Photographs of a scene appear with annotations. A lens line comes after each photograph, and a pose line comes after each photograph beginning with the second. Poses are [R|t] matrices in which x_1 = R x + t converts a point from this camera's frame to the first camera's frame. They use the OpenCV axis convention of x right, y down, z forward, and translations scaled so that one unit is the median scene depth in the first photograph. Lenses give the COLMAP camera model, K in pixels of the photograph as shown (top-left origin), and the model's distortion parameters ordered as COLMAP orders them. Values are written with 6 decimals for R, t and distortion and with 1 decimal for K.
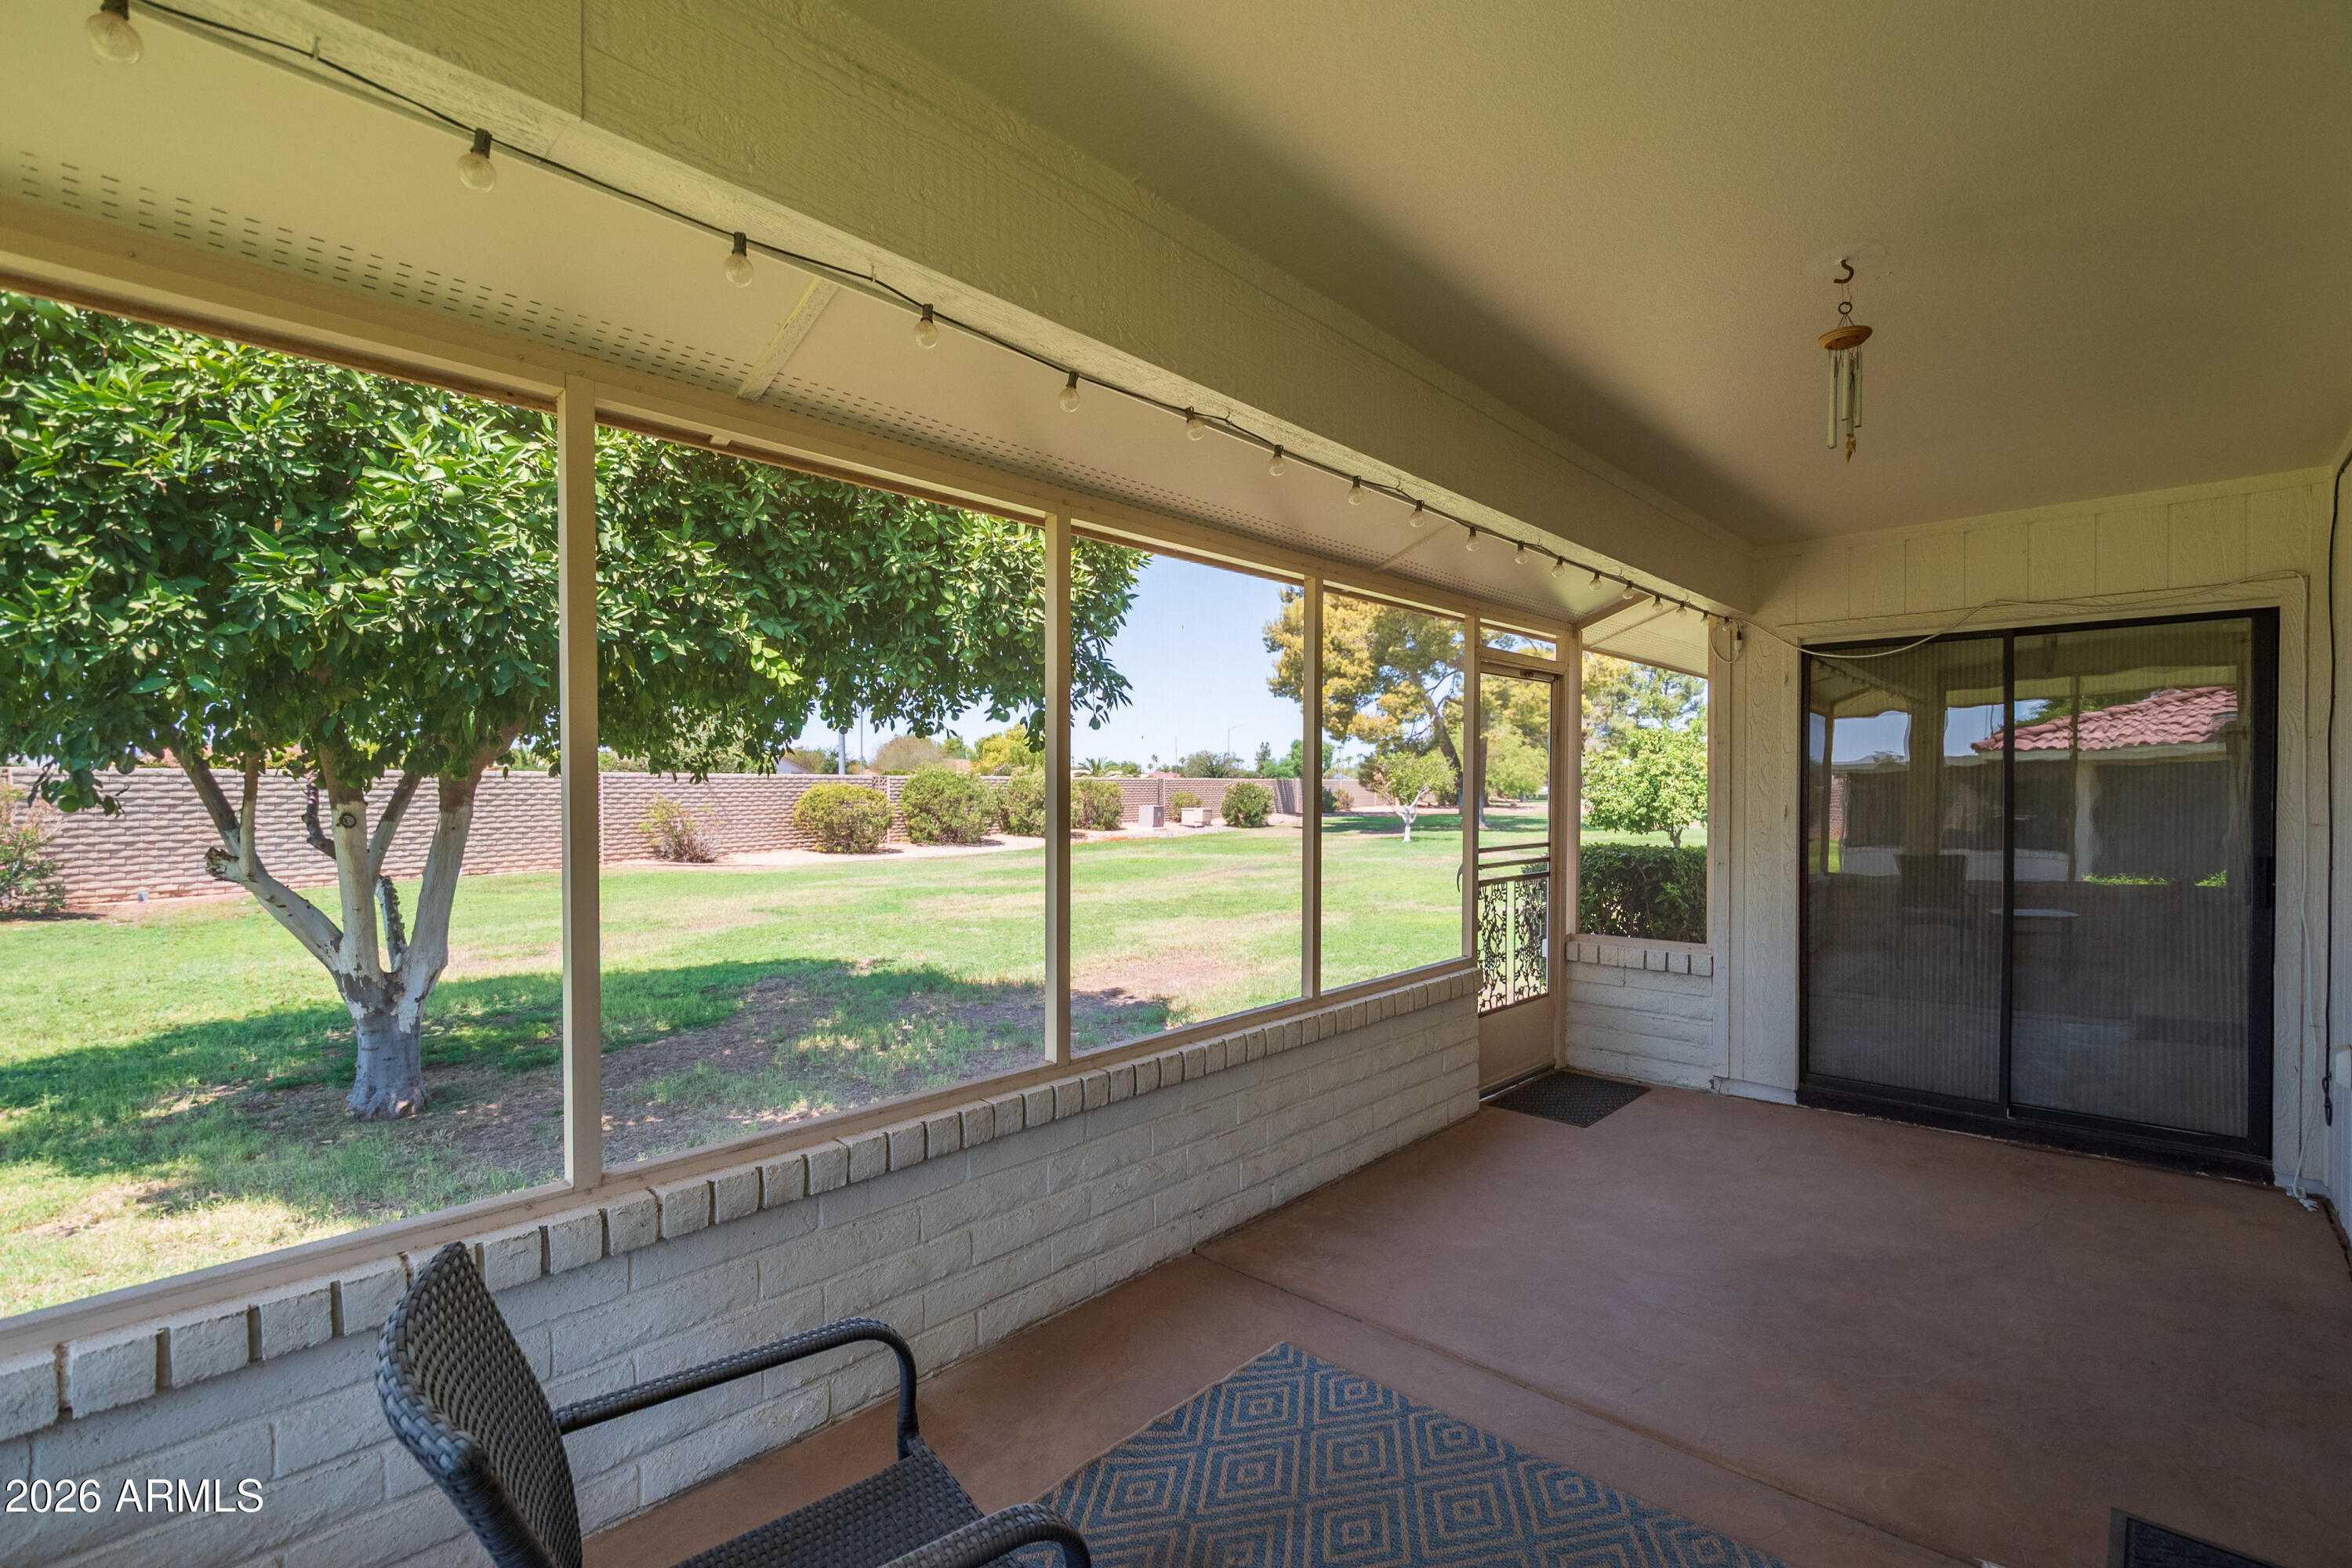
lens RADIAL K [[1033.4, 0, 1184.9], [0, 1033.4, 812.0], [0, 0, 1]] dist [-0.001123, -0.000466]
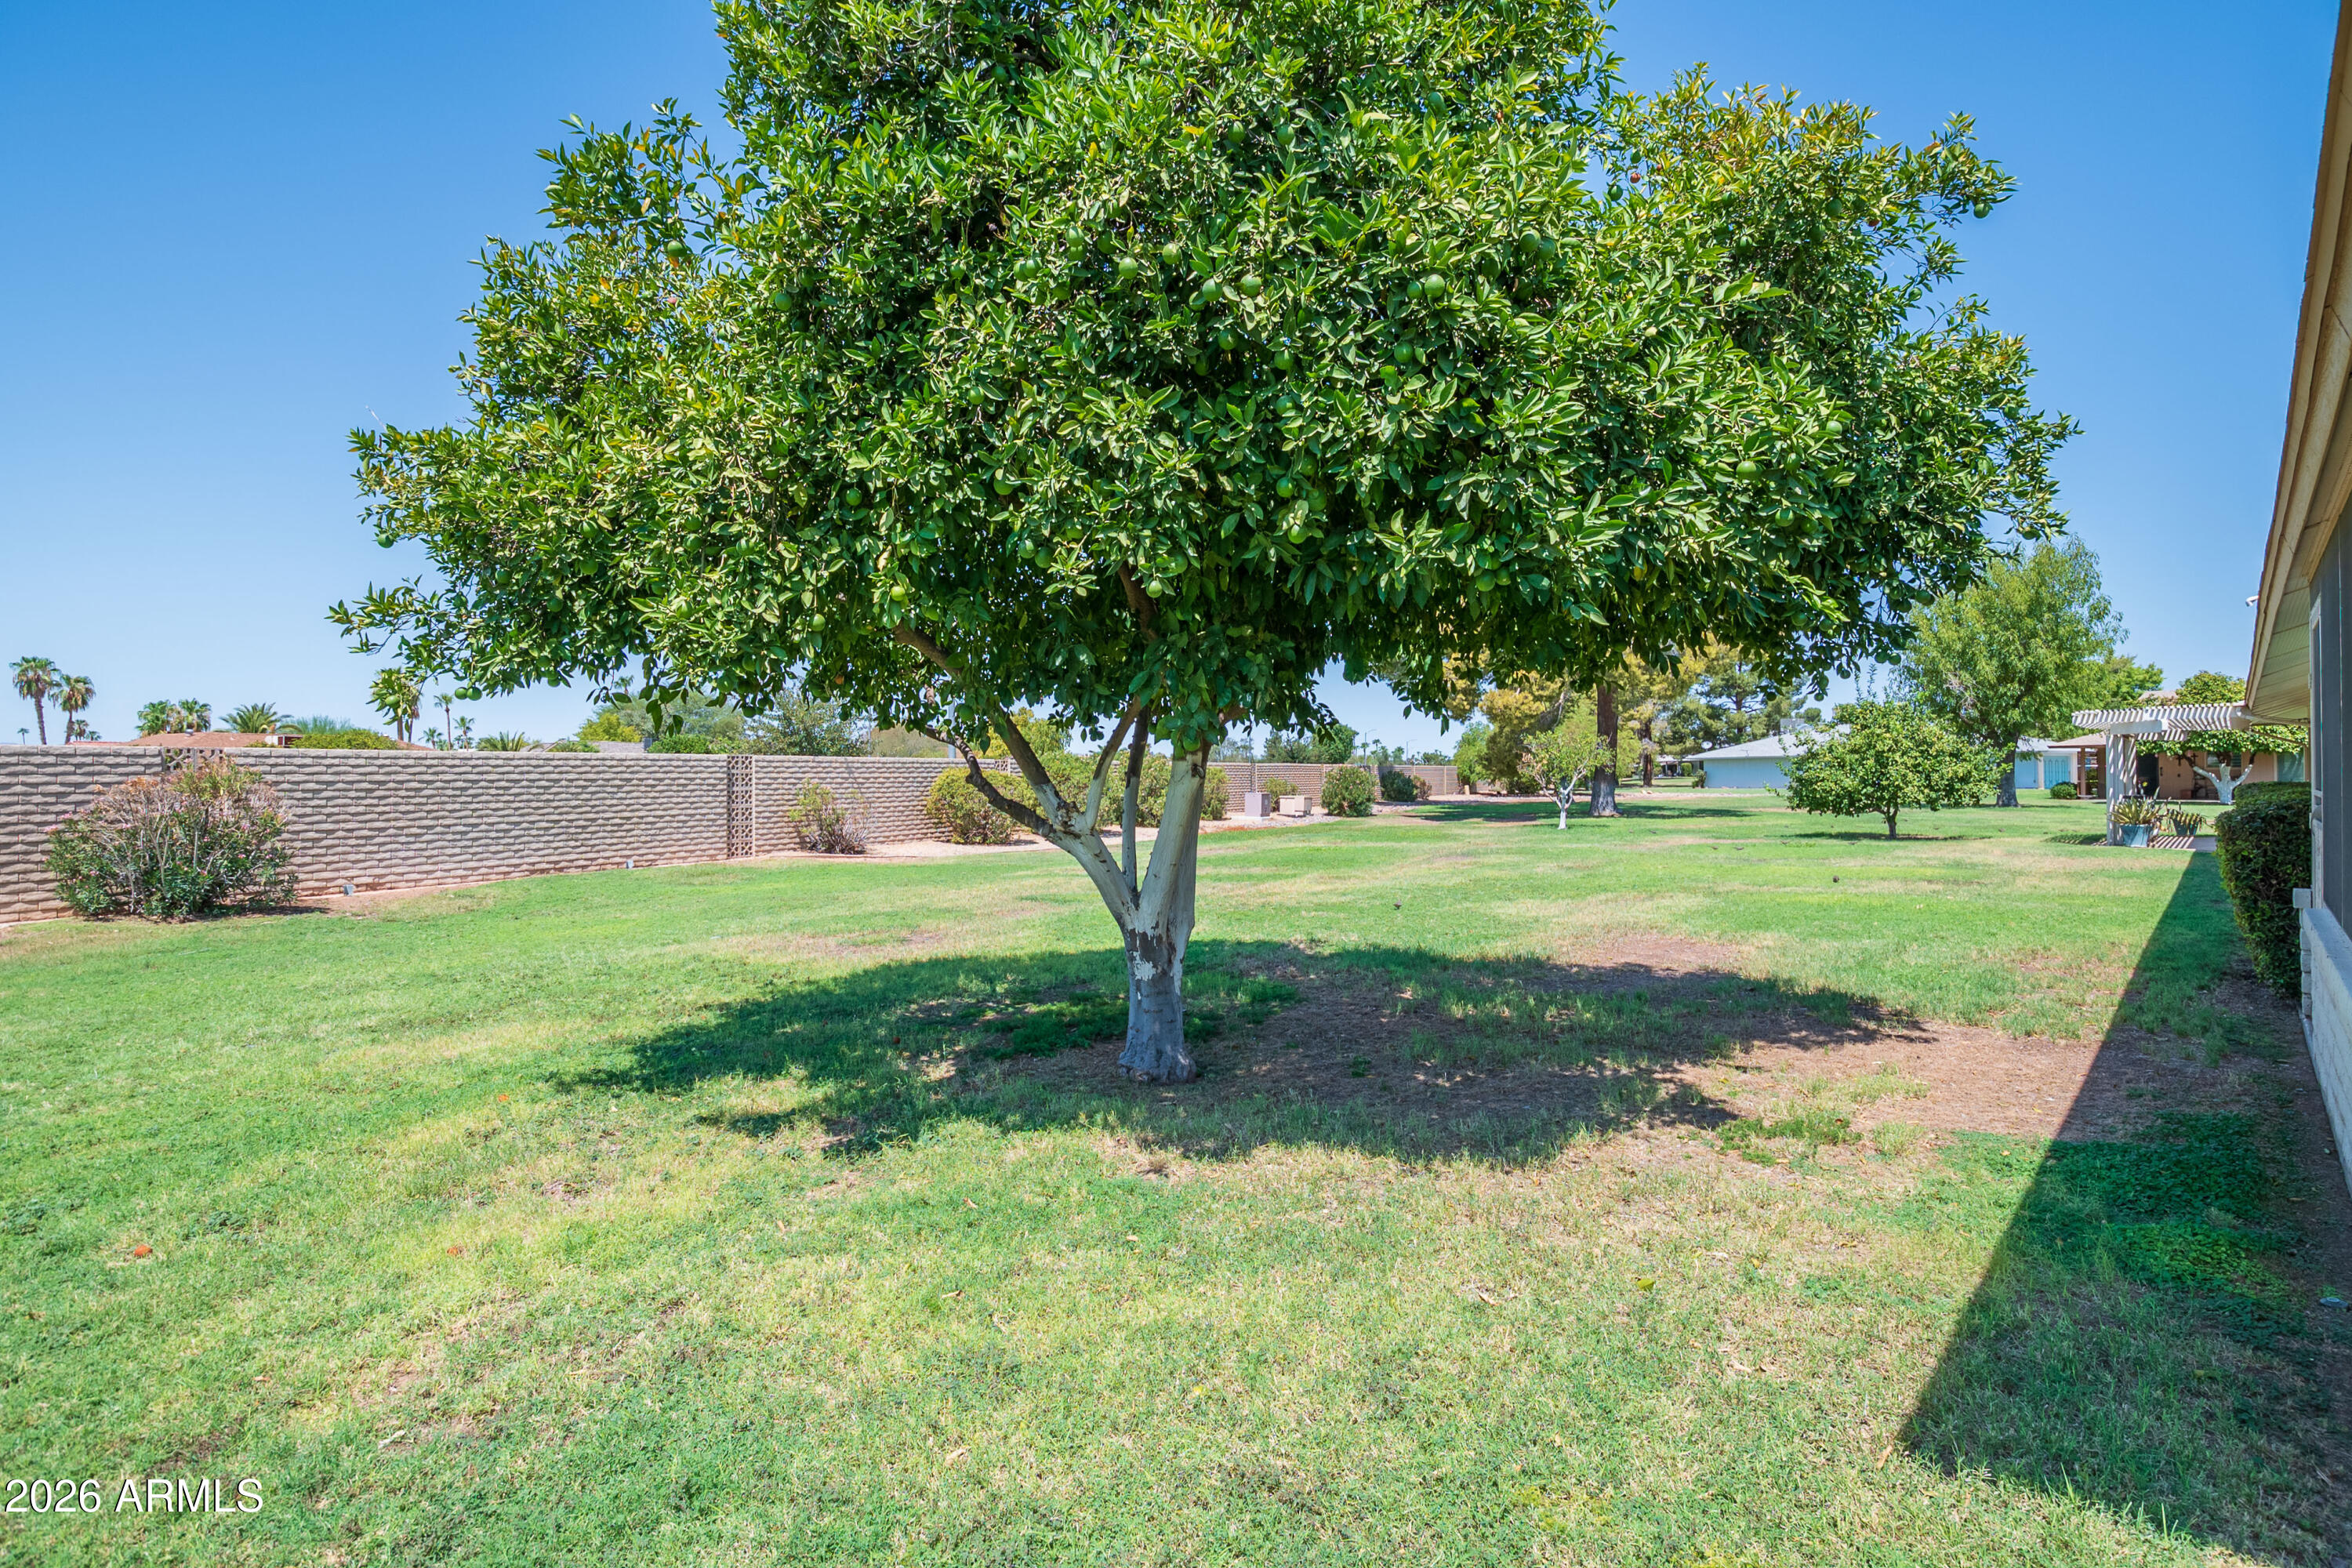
lens RADIAL K [[1152.2, 0, 1176.0], [0, 1152.2, 784.0], [0, 0, 1]] dist [-0.001340, -0.000152]
pose [[0.999916, -0.007136, 0.010806, -0.184703], [0.007352, 0.999771, -0.020102, 0.009346], [-0.010660, 0.020180, 0.999740, -0.018666]]
